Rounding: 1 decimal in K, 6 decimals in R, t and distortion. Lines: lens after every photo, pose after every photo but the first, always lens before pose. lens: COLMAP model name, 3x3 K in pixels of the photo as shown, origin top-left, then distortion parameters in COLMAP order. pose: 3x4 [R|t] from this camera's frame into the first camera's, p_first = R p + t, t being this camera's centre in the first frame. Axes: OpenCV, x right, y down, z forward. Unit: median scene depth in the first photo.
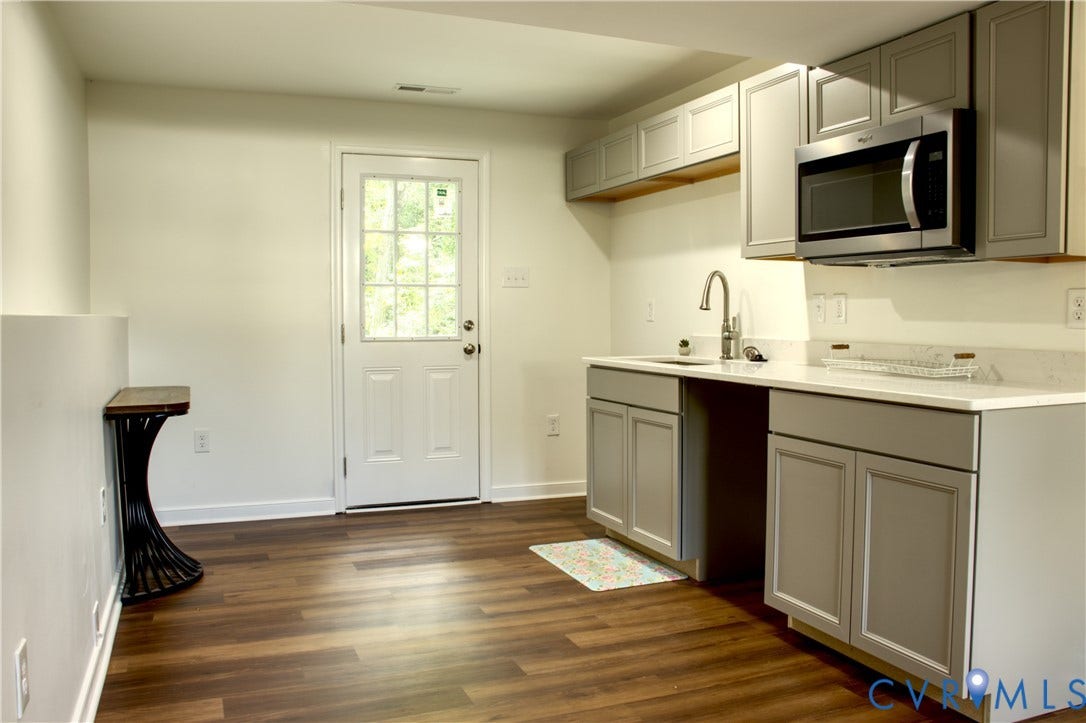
lens RADIAL K [[883.7, 0, 545.8], [0, 883.7, 374.5], [0, 0, 1]] dist [-0.174596, 0.152233]
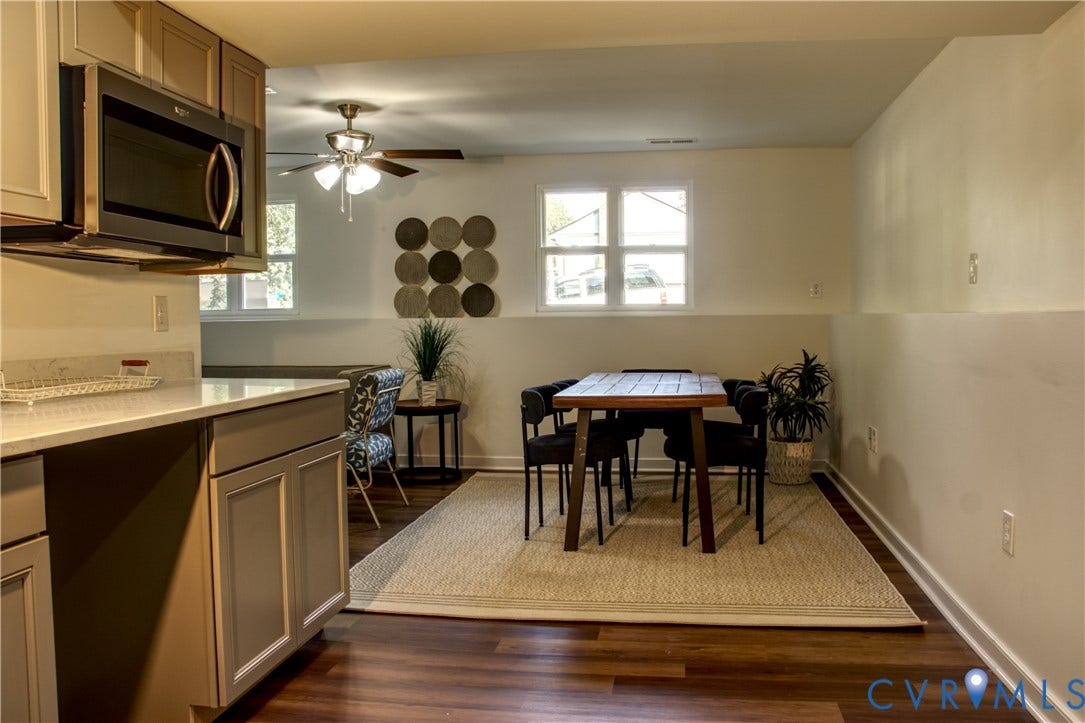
lens RADIAL K [[882.9, 0, 545.3], [0, 882.9, 374.5], [0, 0, 1]] dist [-0.174596, 0.152233]
pose [[-0.858317, -0.021508, 0.512669, -0.348363], [0.043056, 0.992579, 0.113726, -0.088931], [-0.511310, 0.119686, -0.851021, 1.436014]]
